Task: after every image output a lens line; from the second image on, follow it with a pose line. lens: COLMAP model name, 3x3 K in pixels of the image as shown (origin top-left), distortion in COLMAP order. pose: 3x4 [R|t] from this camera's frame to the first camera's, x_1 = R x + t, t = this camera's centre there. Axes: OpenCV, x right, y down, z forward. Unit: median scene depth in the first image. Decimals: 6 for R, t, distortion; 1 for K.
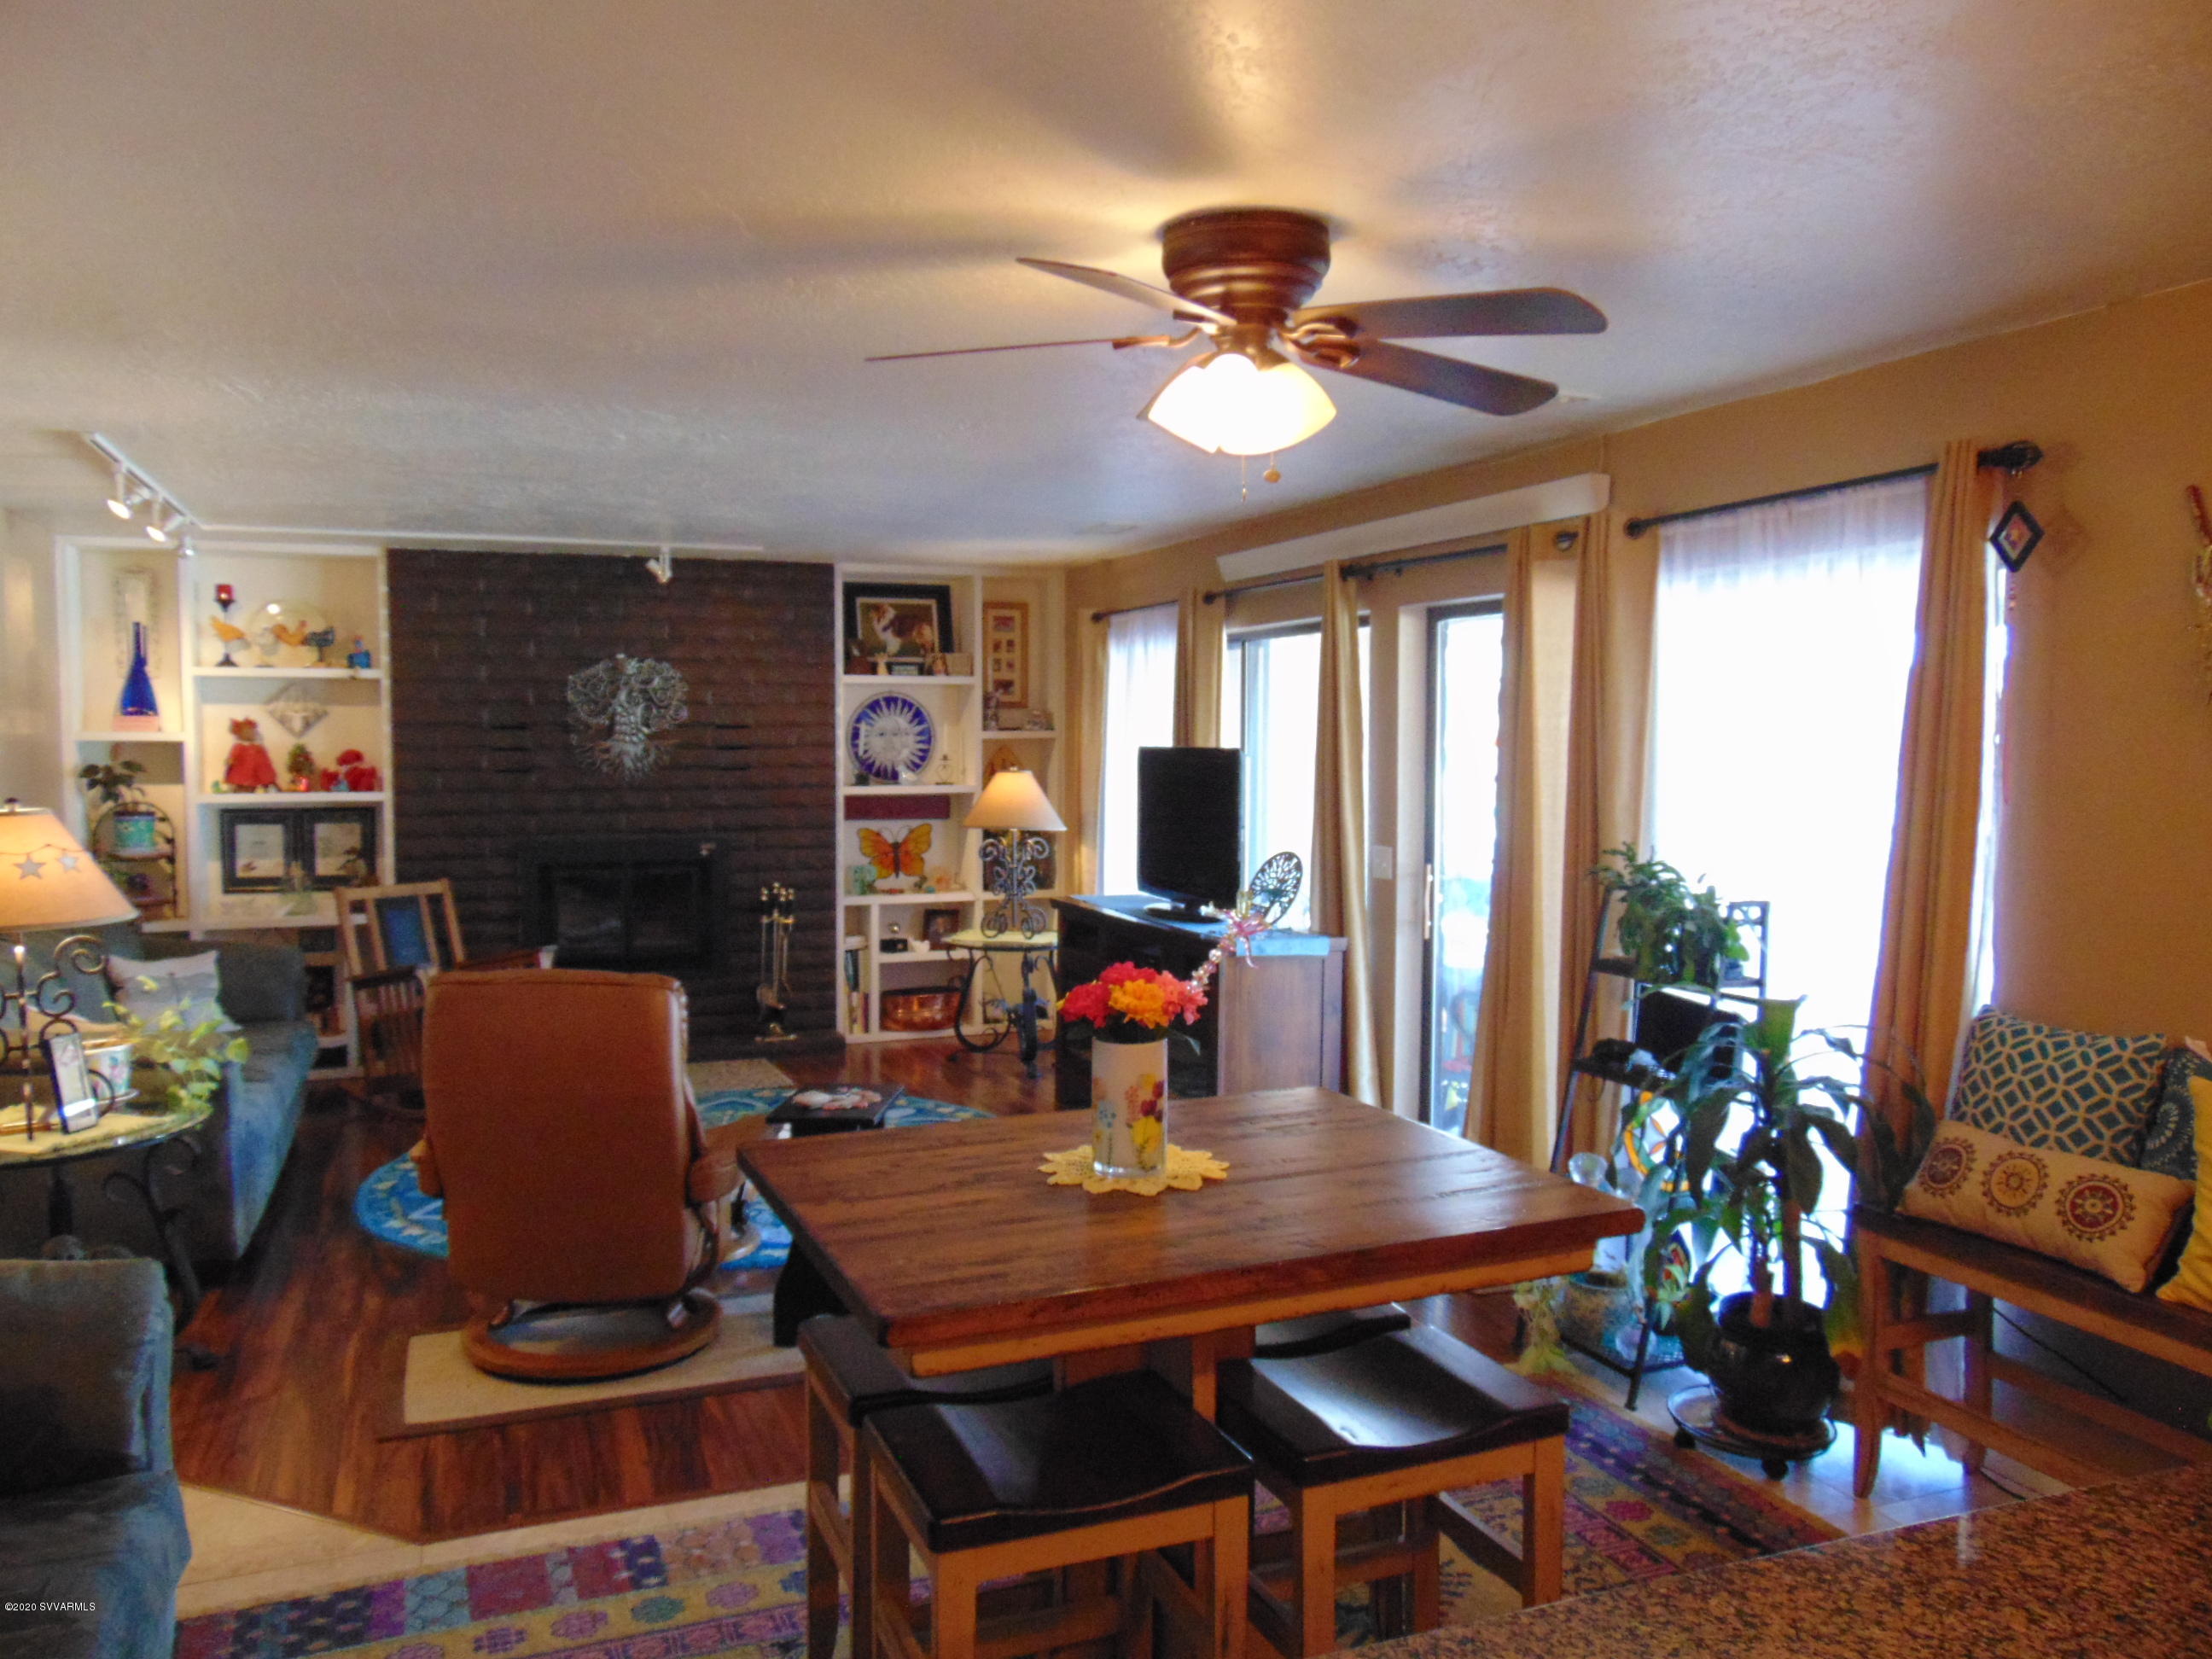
lens RADIAL K [[1651.1, 0, 1092.8], [0, 1651.1, 820.3], [0, 0, 1]] dist [-0.036341, 0.083195]
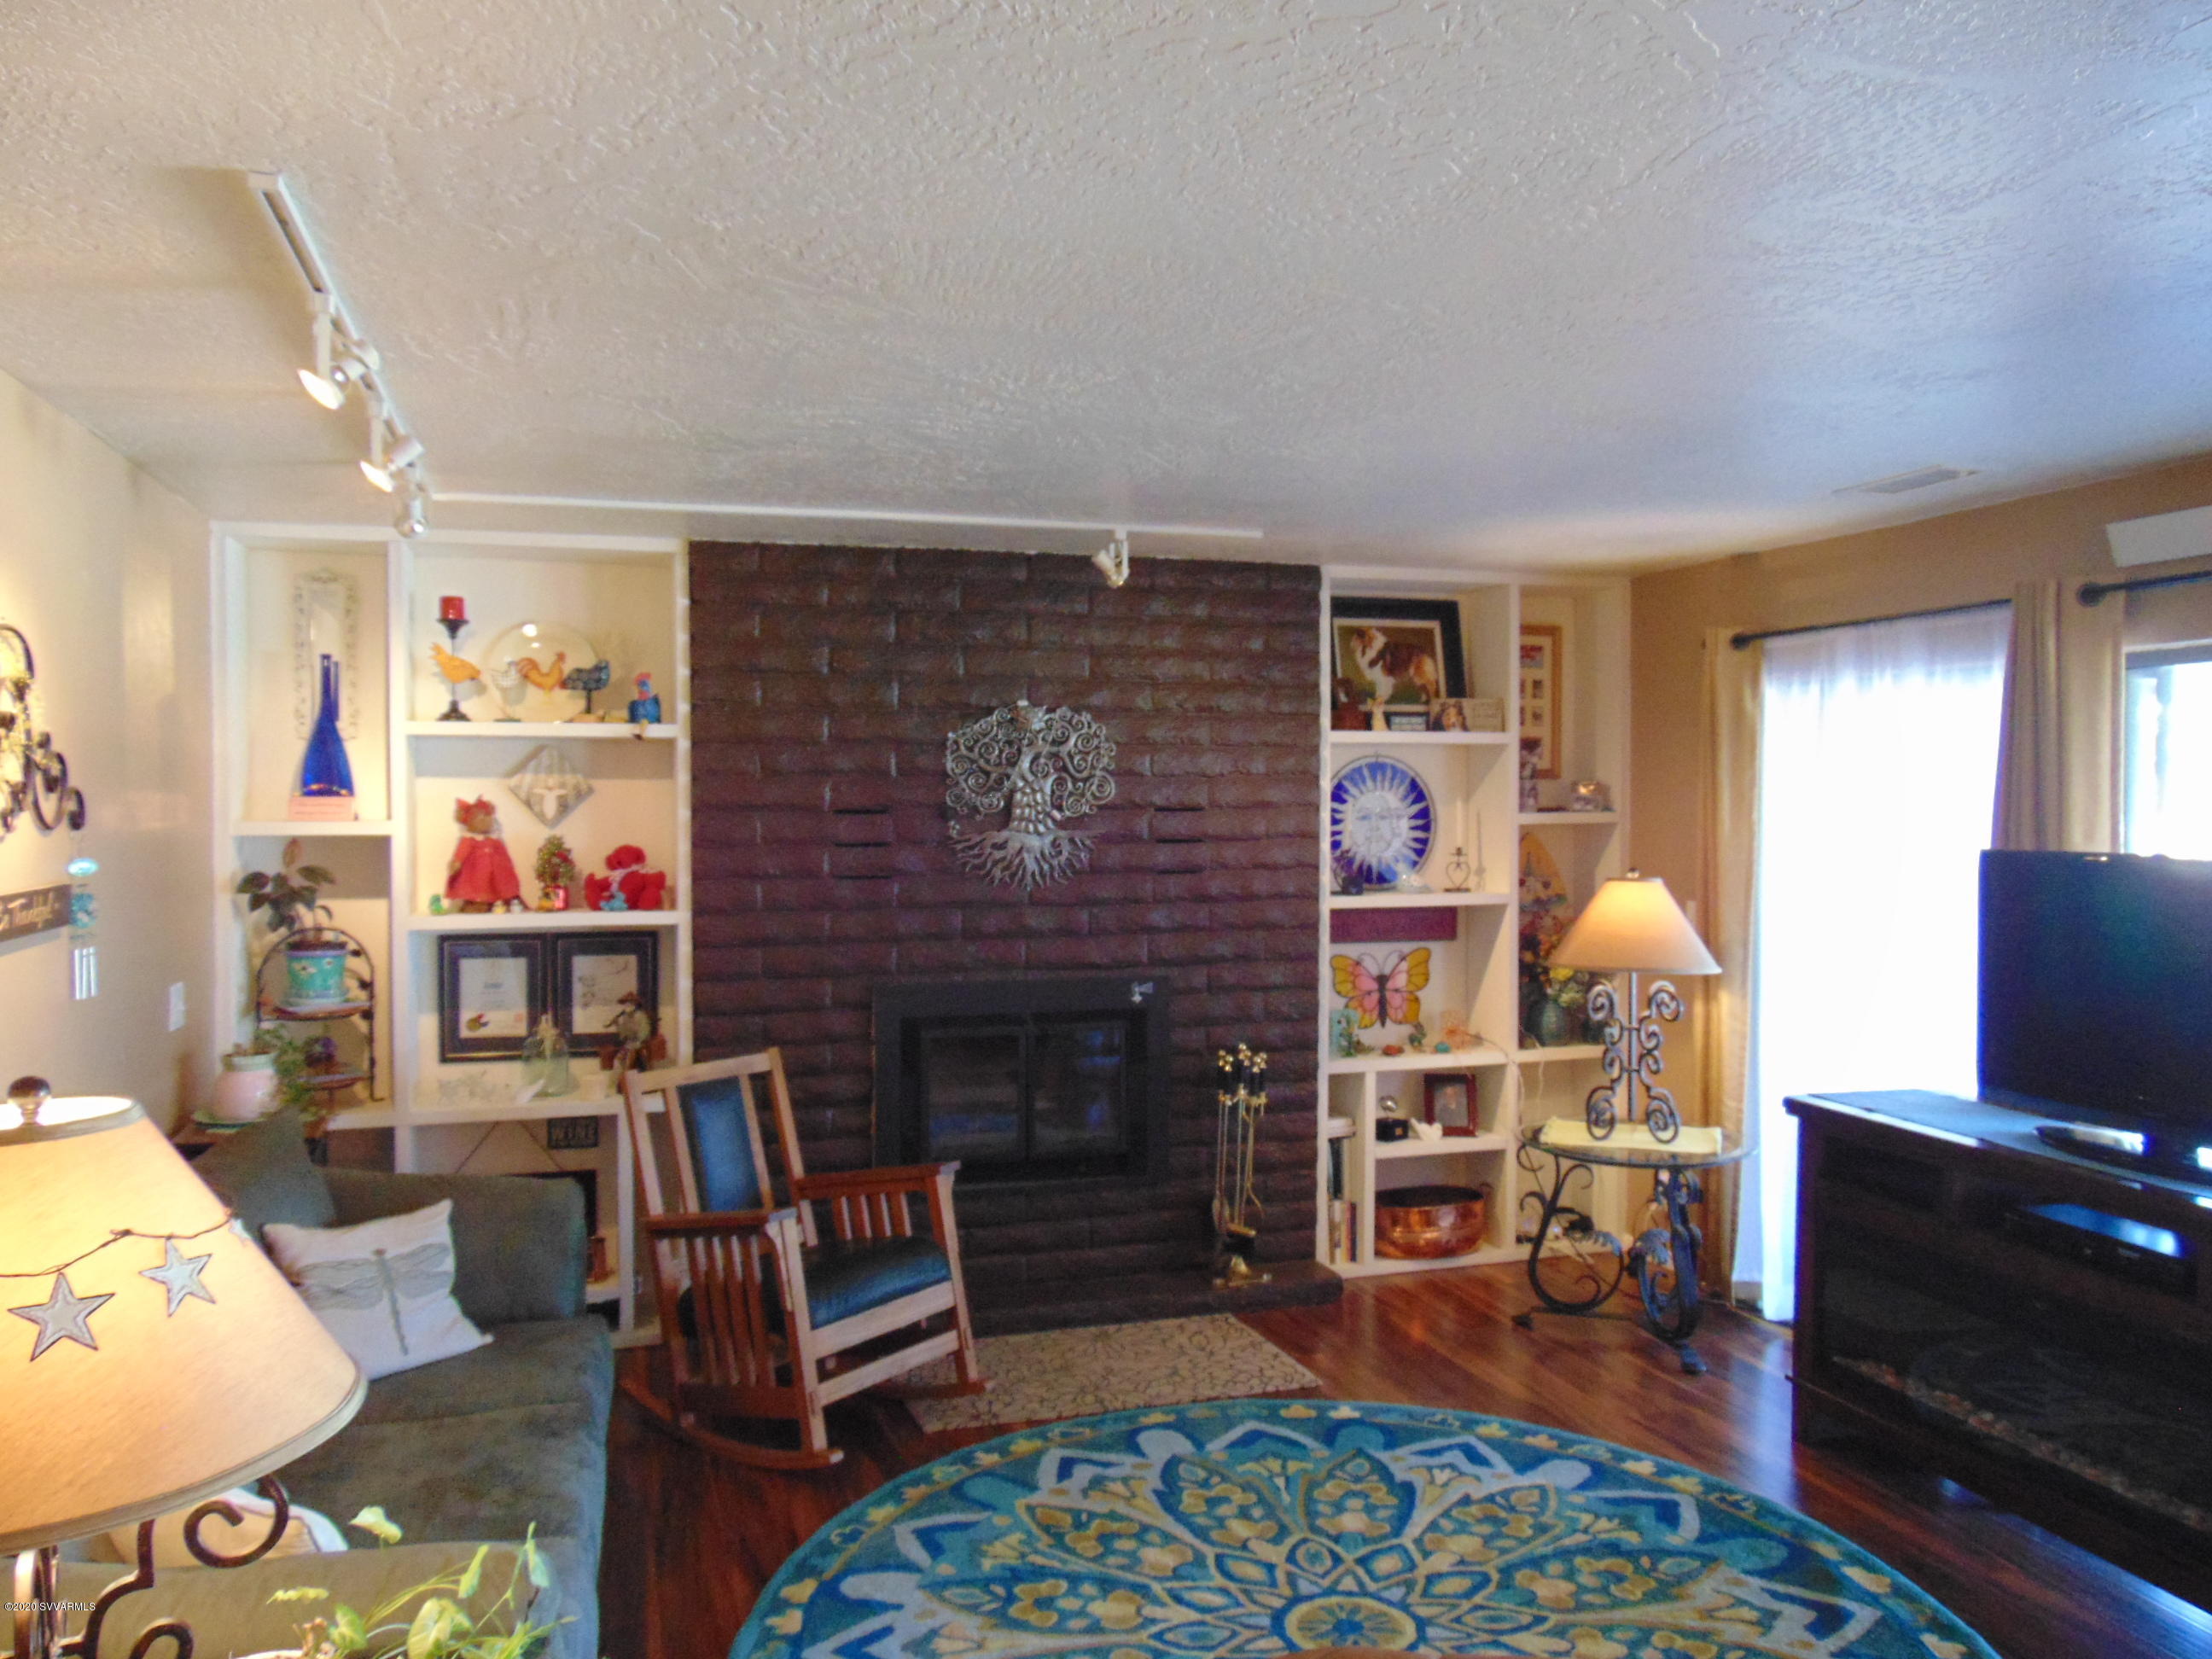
lens RADIAL K [[1651.1, 0, 1092.8], [0, 1651.1, 820.3], [0, 0, 1]] dist [-0.036341, 0.083195]
pose [[0.997107, -0.000709, -0.076007, -0.209408], [-0.002073, 0.999331, -0.036520, -0.028652], [0.075982, 0.036572, 0.996438, 0.345114]]
